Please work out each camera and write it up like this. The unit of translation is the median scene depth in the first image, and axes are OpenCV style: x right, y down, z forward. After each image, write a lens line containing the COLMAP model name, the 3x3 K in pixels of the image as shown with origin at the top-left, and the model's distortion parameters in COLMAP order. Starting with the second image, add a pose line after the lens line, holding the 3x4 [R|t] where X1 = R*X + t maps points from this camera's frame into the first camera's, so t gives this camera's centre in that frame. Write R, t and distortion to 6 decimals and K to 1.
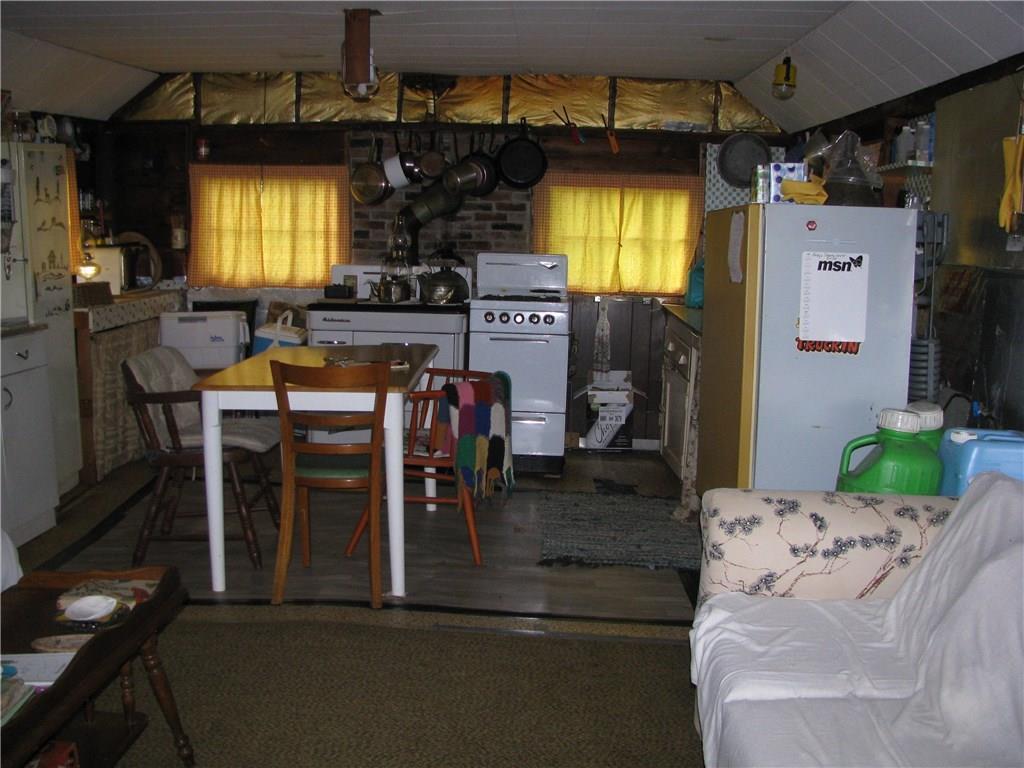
lens RADIAL K [[1087.4, 0, 532.0], [0, 1087.4, 386.2], [0, 0, 1]] dist [-0.215405, 0.236249]
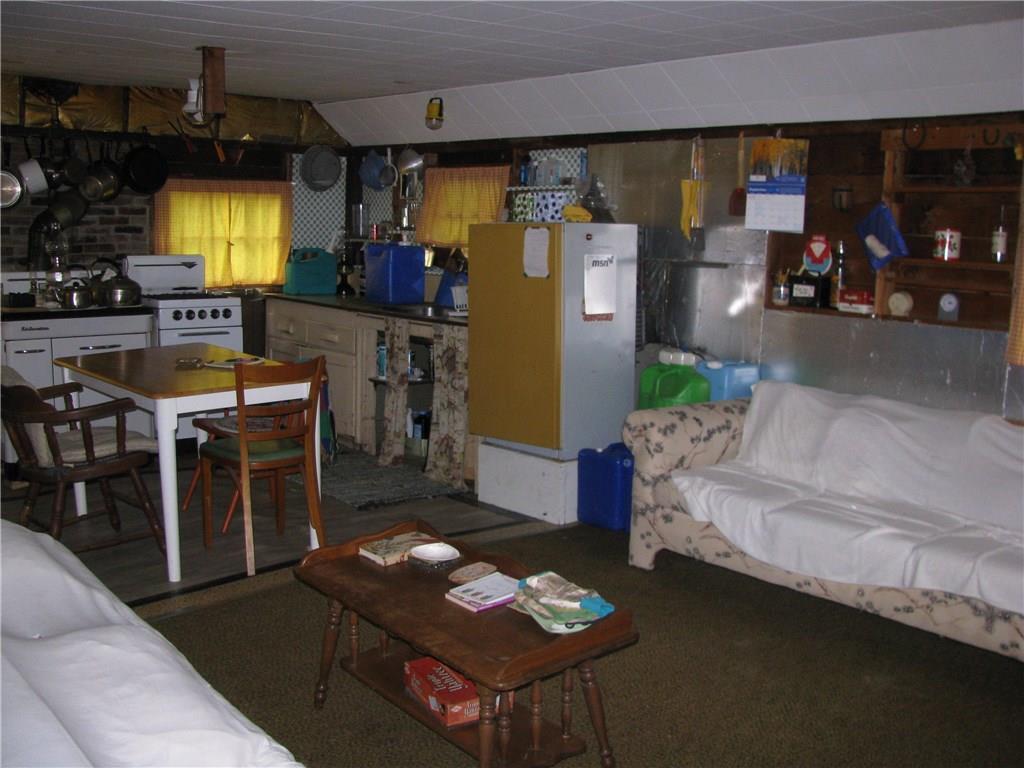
lens RADIAL K [[1087.4, 0, 532.0], [0, 1087.4, 386.2], [0, 0, 1]] dist [-0.215405, 0.236249]
pose [[0.725952, -0.111139, 0.678706, -0.473694], [0.090777, 0.993707, 0.065625, -0.027769], [-0.681728, 0.013970, 0.731472, -0.026603]]
